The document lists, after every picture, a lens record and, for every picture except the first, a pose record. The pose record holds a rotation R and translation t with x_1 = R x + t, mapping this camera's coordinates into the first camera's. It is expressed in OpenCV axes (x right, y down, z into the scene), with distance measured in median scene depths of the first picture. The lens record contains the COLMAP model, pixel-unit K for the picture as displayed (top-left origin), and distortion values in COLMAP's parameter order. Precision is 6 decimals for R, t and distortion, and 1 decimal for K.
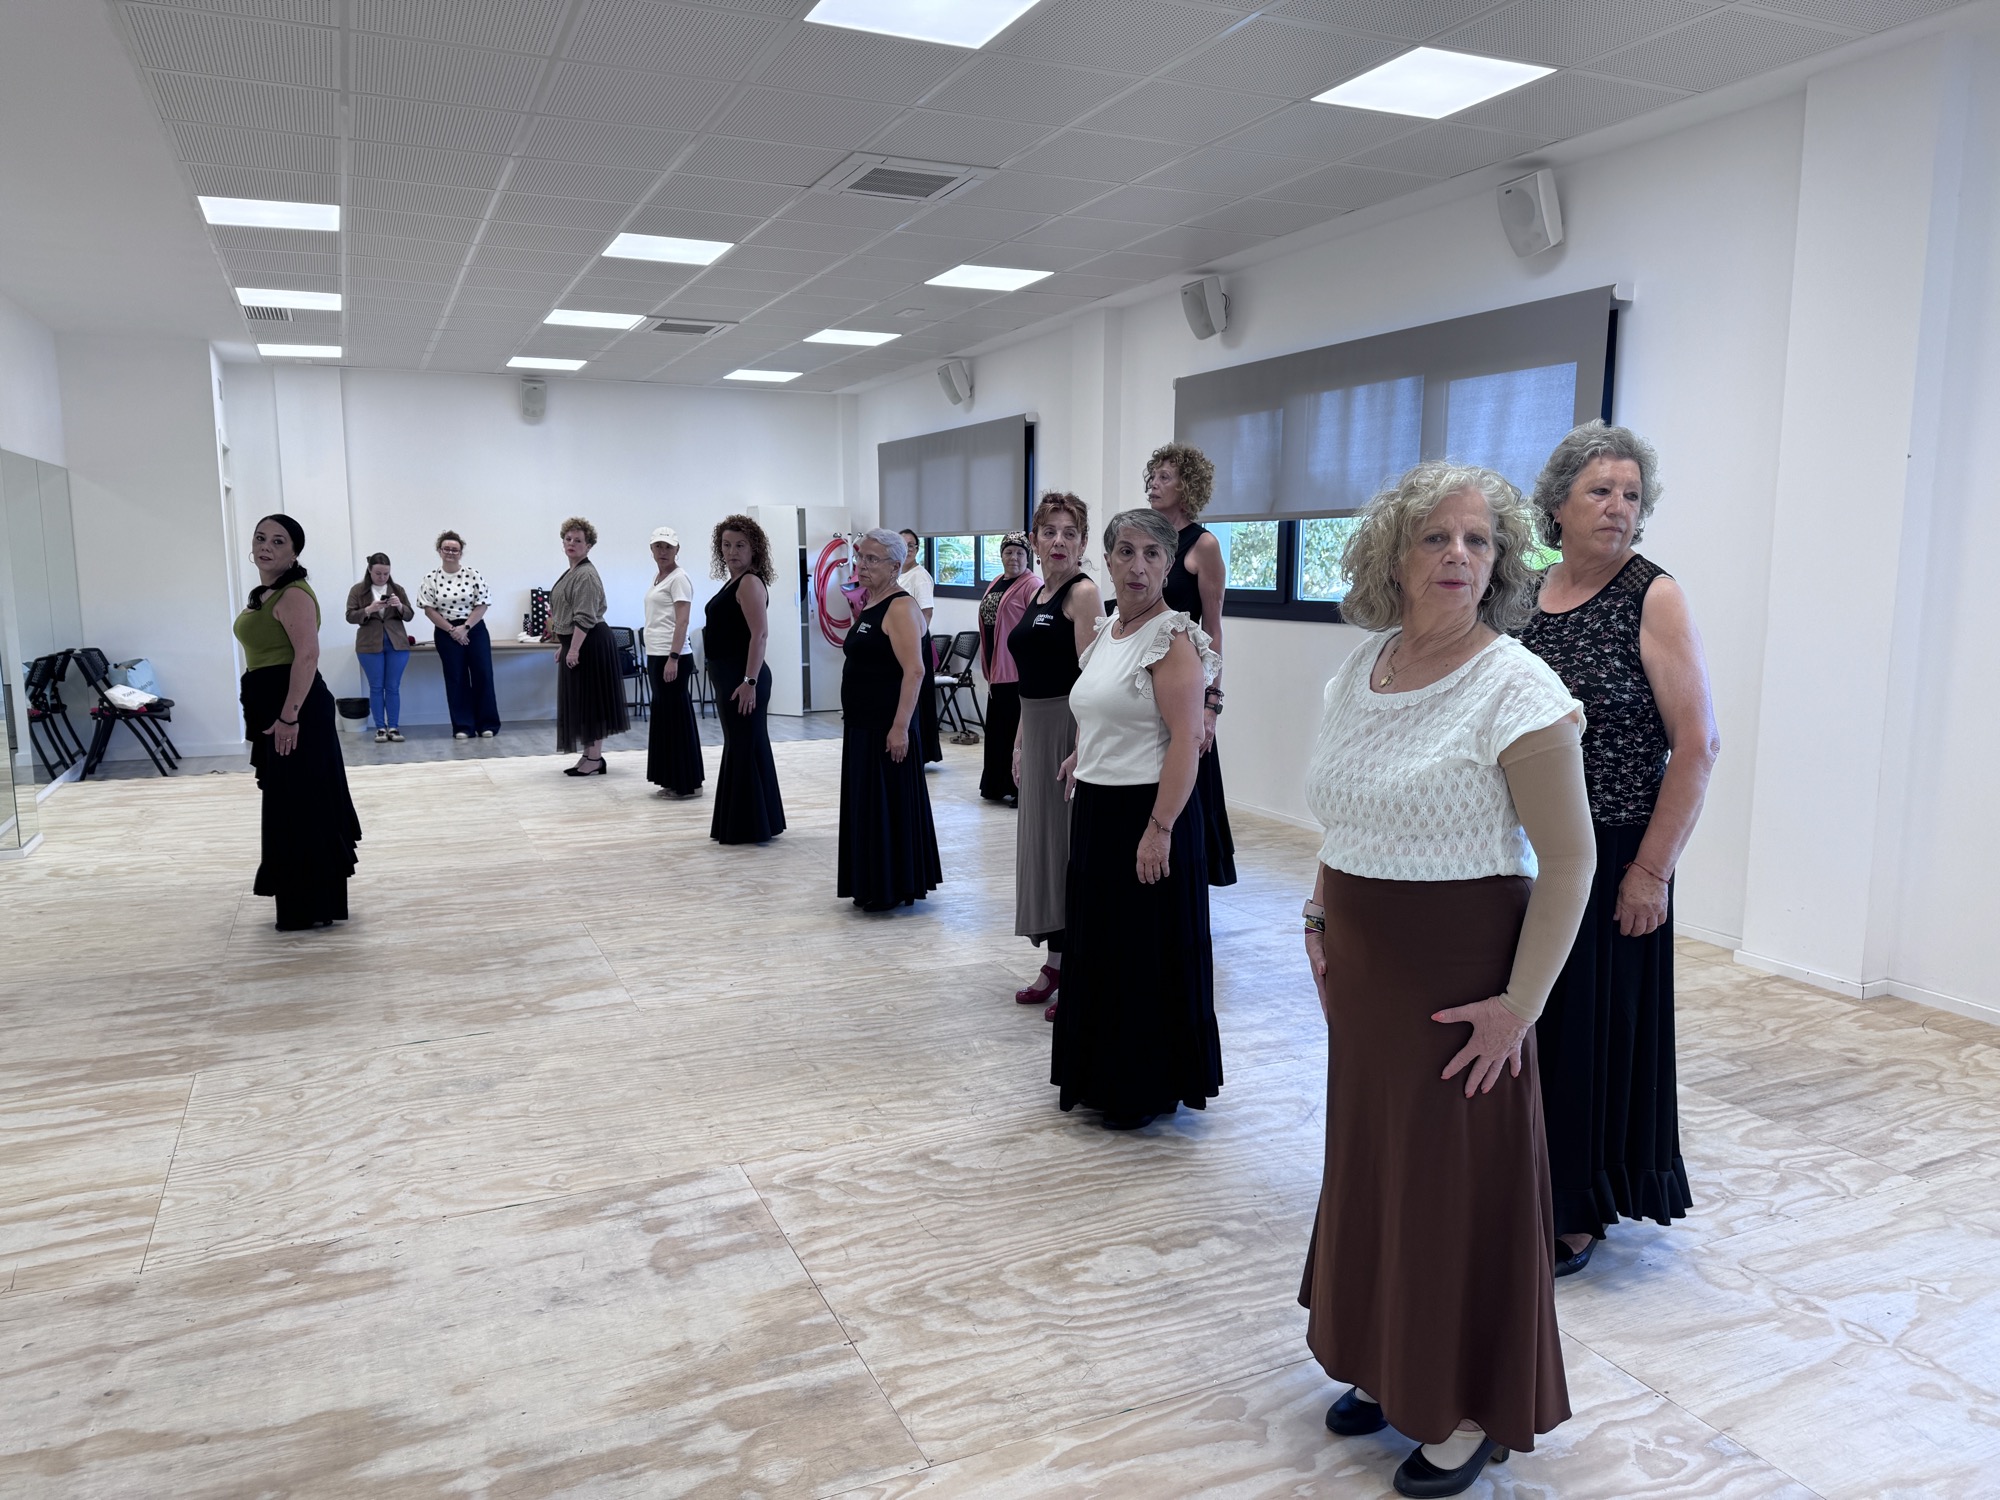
lens RADIAL K [[1397.2, 0, 995.8], [0, 1397.2, 743.7], [0, 0, 1]] dist [0.045939, -0.053326]
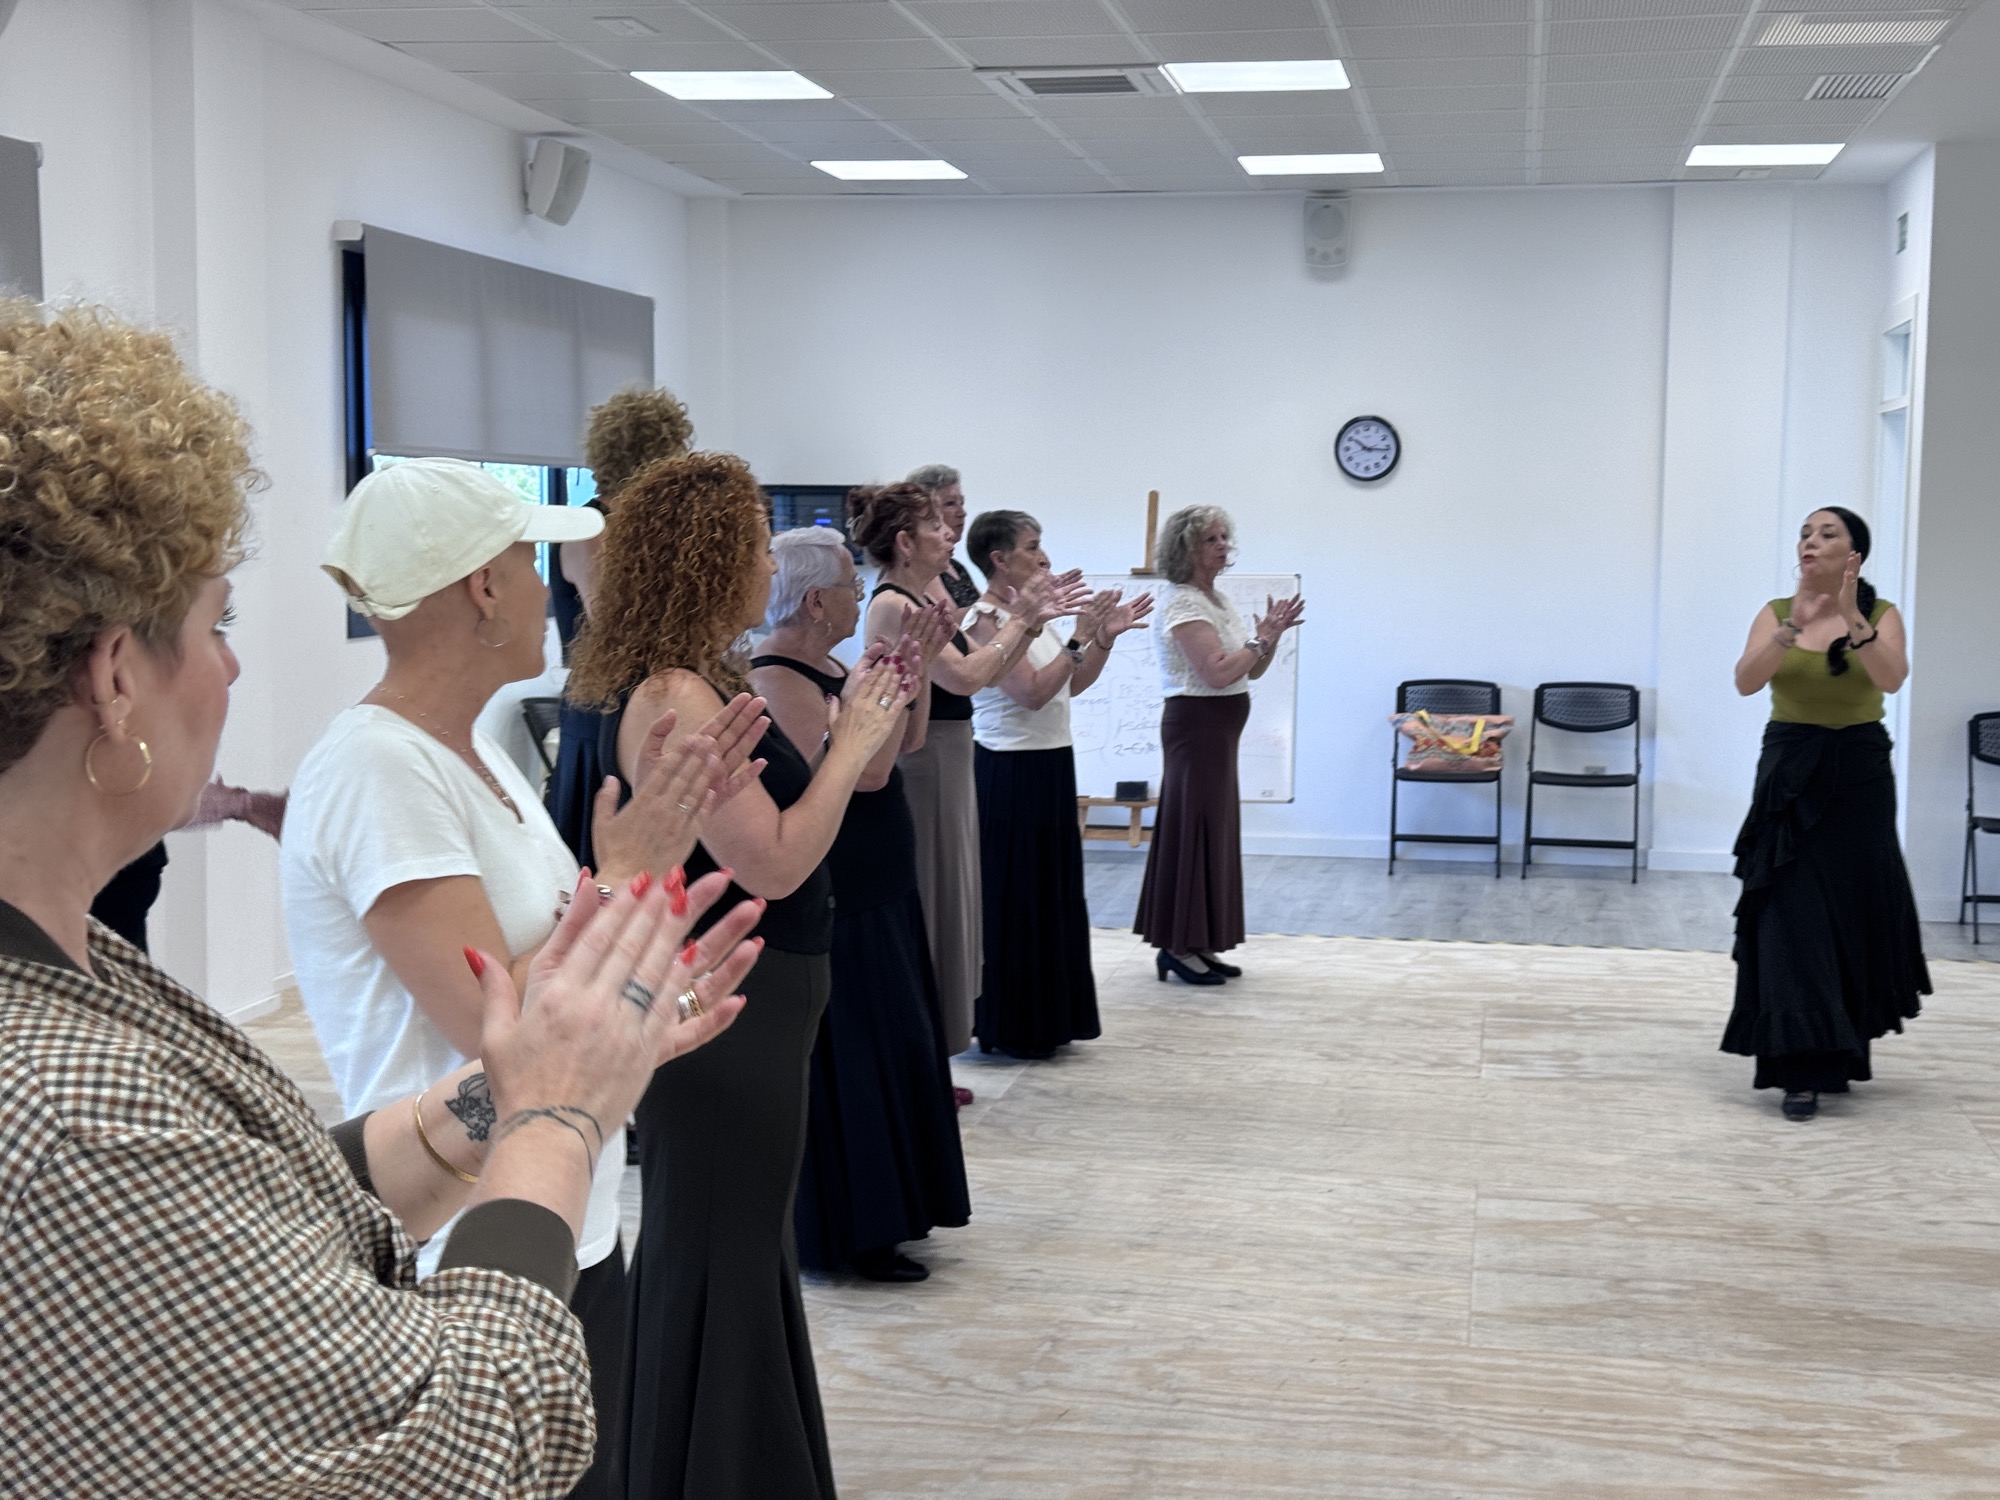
lens RADIAL K [[2818.6, 0, 1007.9], [0, 2818.6, 693.3], [0, 0, 1]] dist [0.119016, 0.051015]
pose [[-0.820635, -0.038363, 0.570164, -1.037005], [0.076762, 0.981301, 0.176508, -0.397217], [-0.566274, 0.188616, -0.802345, 2.664648]]
